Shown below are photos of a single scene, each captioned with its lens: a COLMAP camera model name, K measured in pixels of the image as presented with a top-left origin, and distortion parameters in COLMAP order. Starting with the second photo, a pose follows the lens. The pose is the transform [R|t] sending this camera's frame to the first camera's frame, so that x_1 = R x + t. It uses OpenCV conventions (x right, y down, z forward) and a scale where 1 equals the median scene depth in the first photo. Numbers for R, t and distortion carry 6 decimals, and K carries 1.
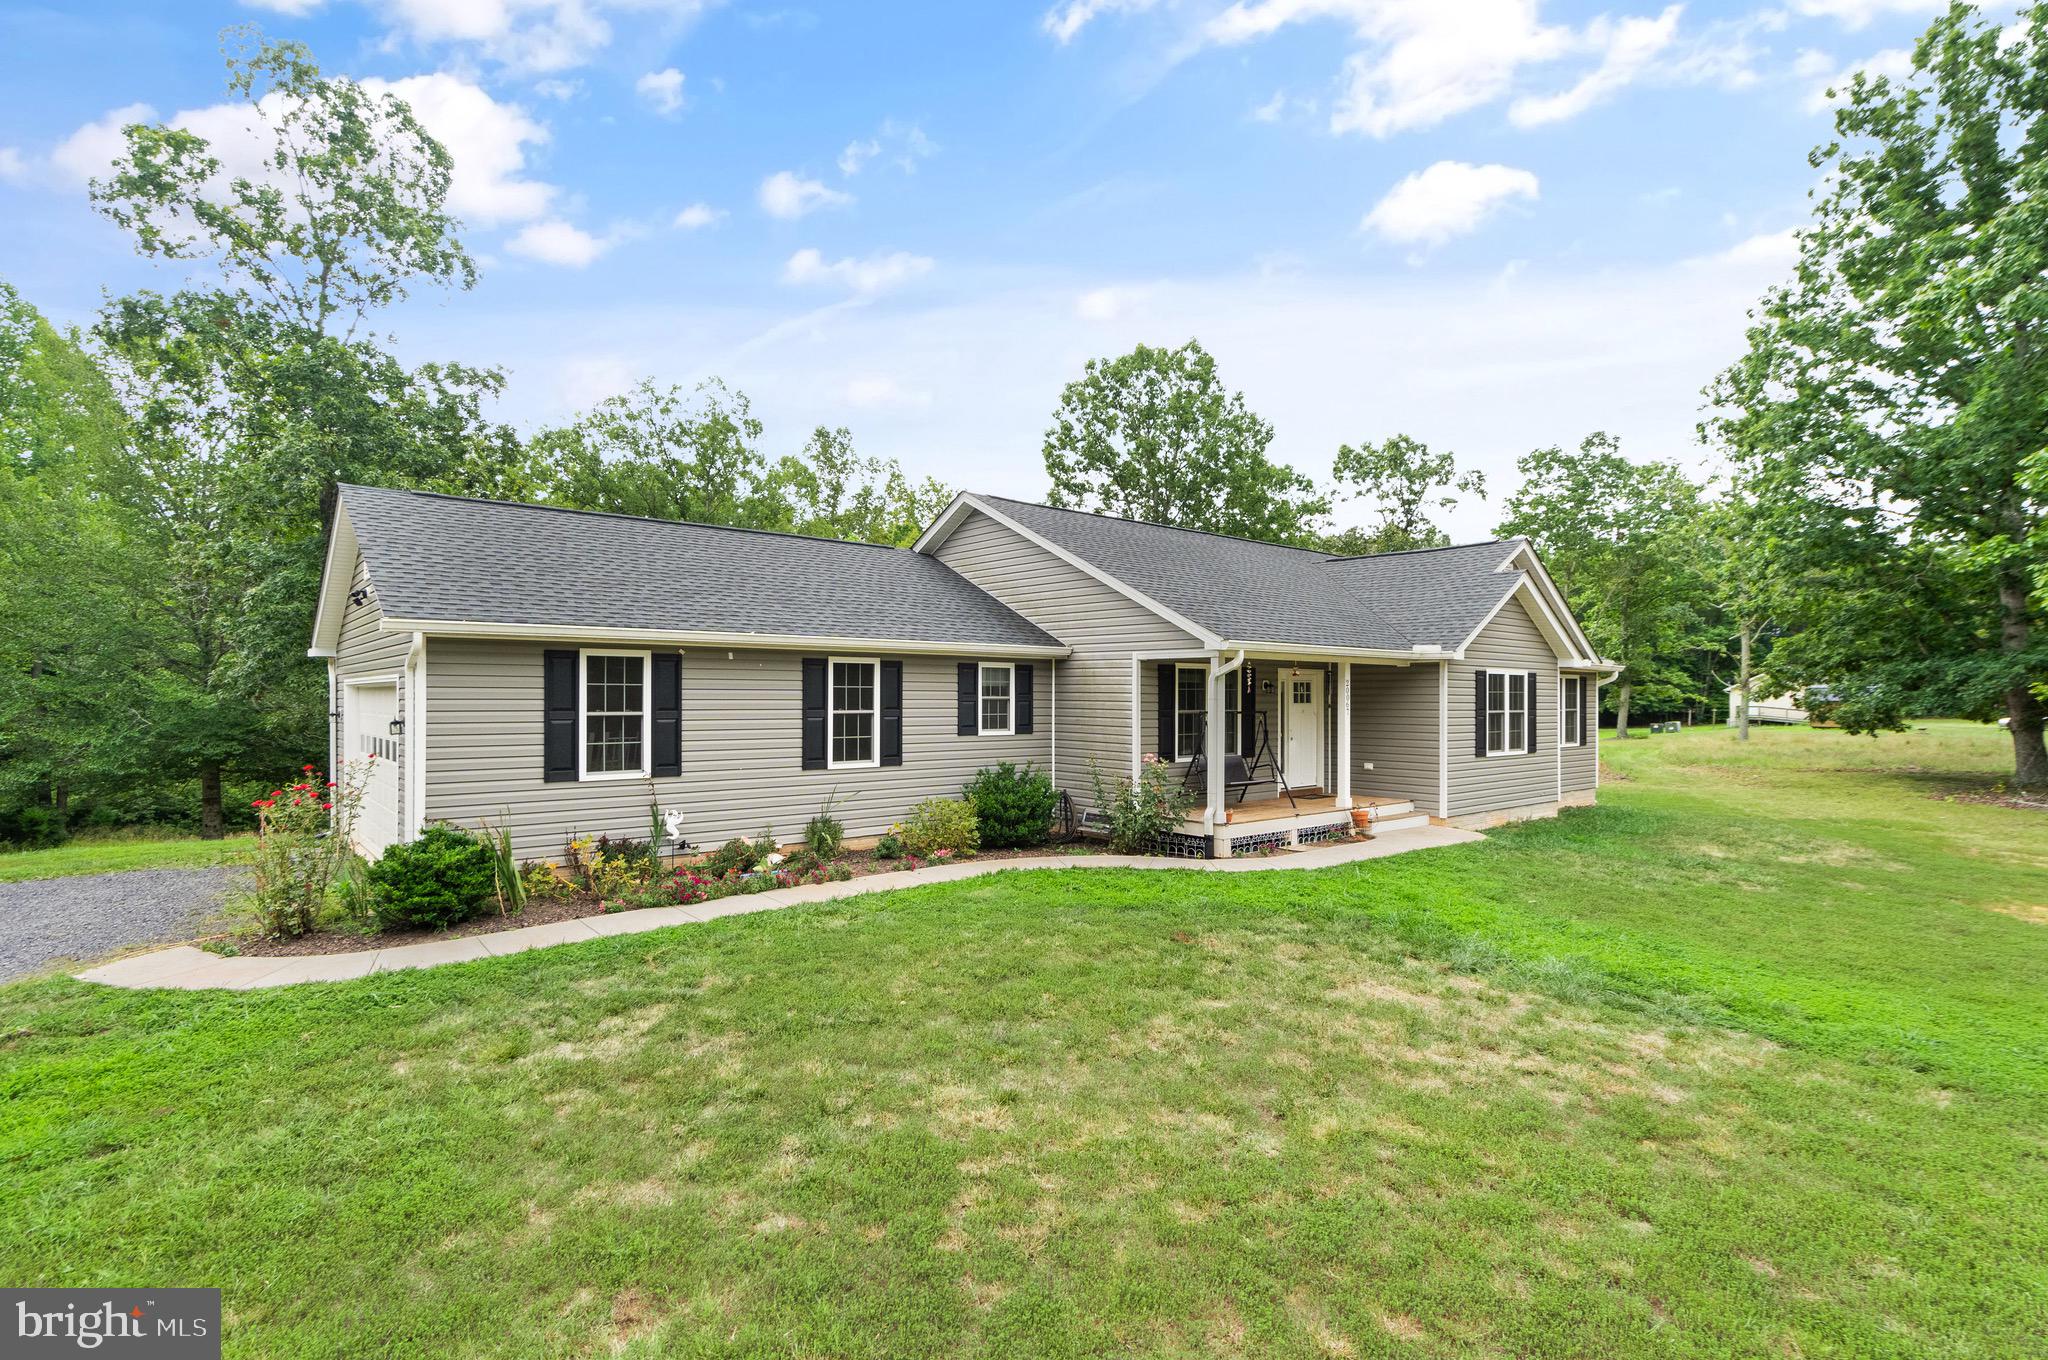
lens RADIAL K [[960.2, 0, 1010.6], [0, 960.2, 685.5], [0, 0, 1]] dist [-0.000788, 0.000280]
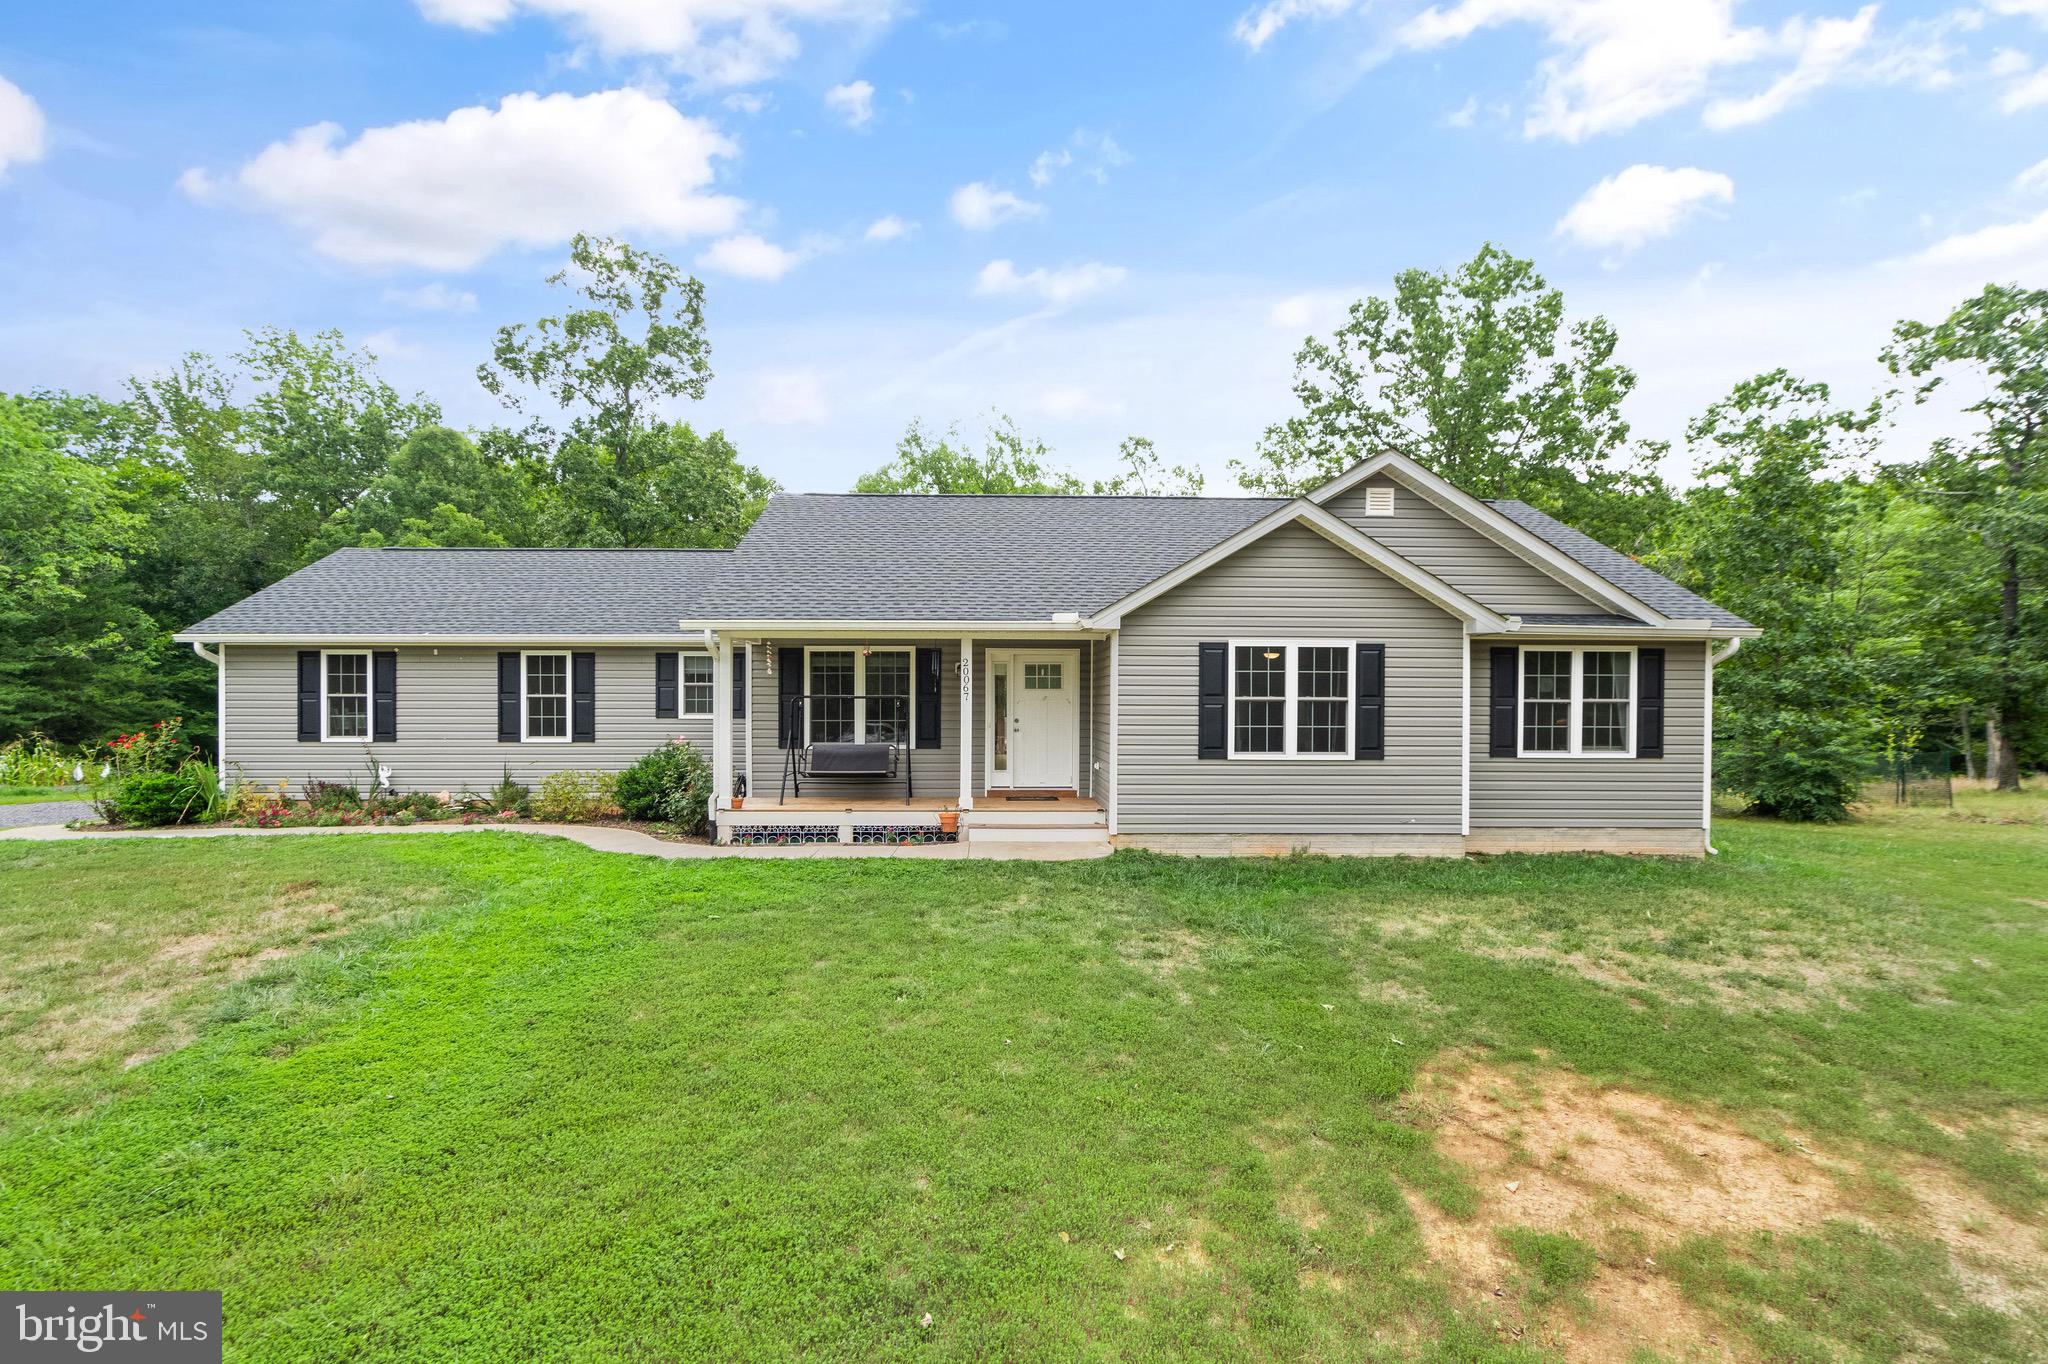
lens RADIAL K [[960.2, 0, 1010.6], [0, 960.2, 687.5], [0, 0, 1]] dist [-0.000788, 0.000280]
pose [[0.820487, -0.006582, -0.571628, 0.975347], [0.008356, 0.999965, 0.000478, 0.020779], [0.571605, -0.005169, 0.820513, 0.327787]]
